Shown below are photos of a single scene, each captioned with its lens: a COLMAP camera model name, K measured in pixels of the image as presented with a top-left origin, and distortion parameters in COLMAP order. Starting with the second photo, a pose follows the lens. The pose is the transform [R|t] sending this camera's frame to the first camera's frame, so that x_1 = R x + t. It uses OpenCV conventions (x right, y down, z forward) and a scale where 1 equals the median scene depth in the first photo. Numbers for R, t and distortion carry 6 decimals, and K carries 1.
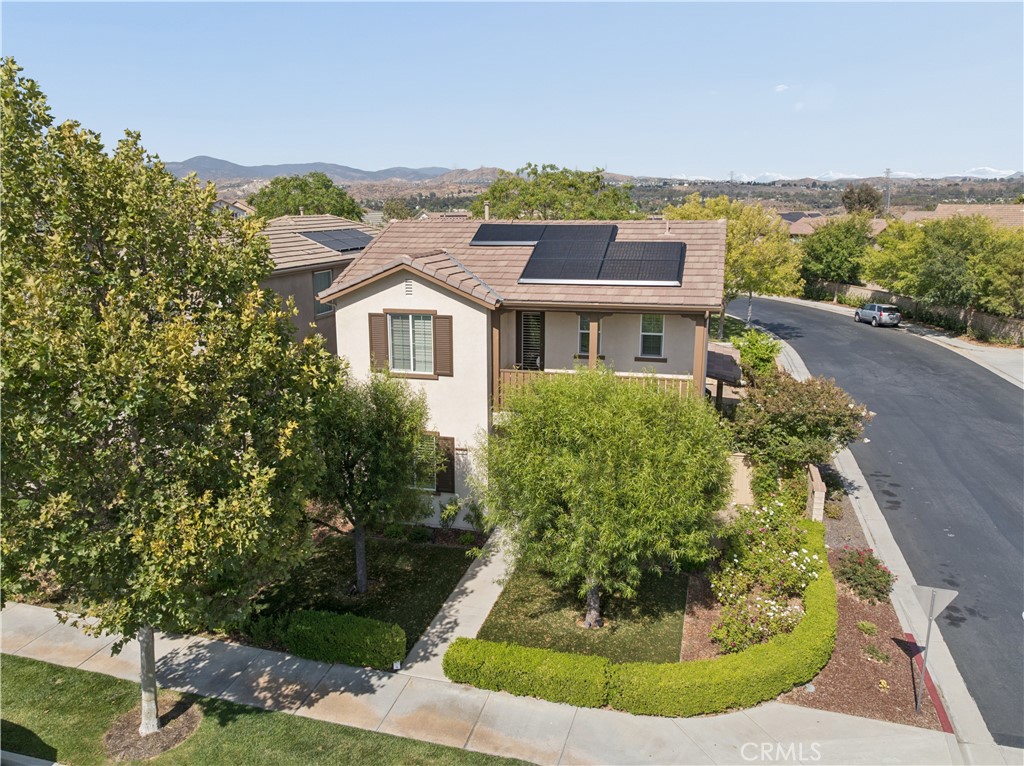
lens RADIAL K [[730.8, 0, 512.0], [0, 730.8, 383.0], [0, 0, 1]] dist [-0.041263, 0.004337]
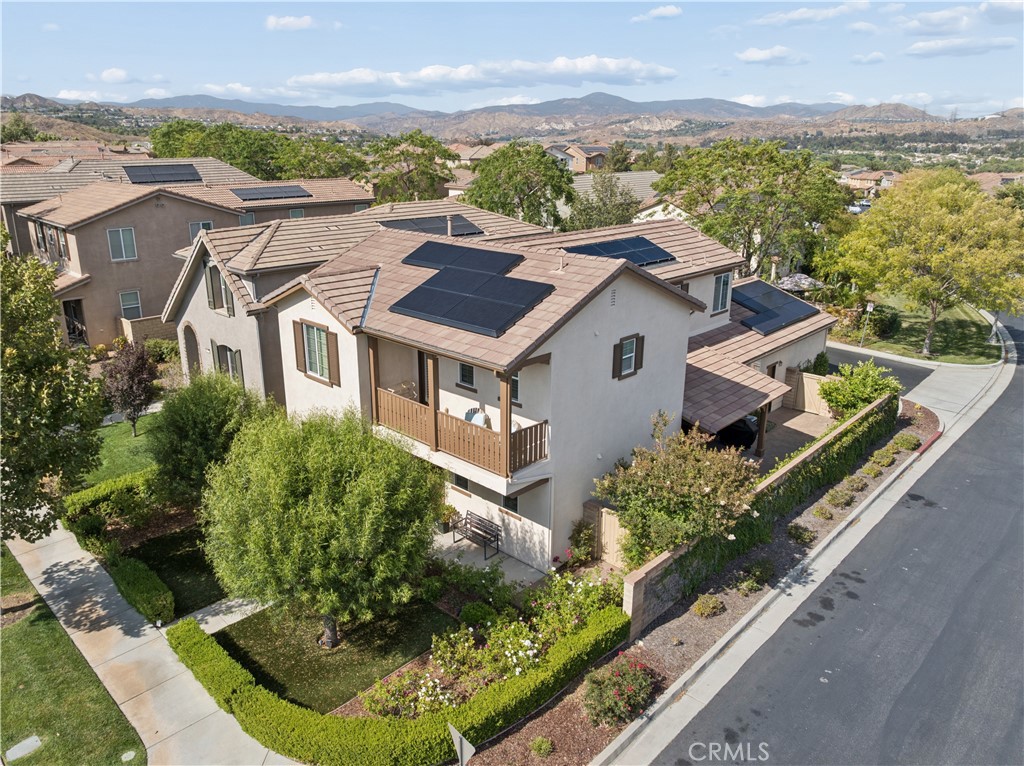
lens RADIAL K [[711.6, 0, 512.0], [0, 711.6, 383.0], [0, 0, 1]] dist [-0.035399, 0.002339]
pose [[0.879594, 0.160875, -0.447698, 0.627253], [-0.120851, 0.985776, 0.116790, -0.171798], [0.460119, -0.048623, 0.886525, 0.167029]]
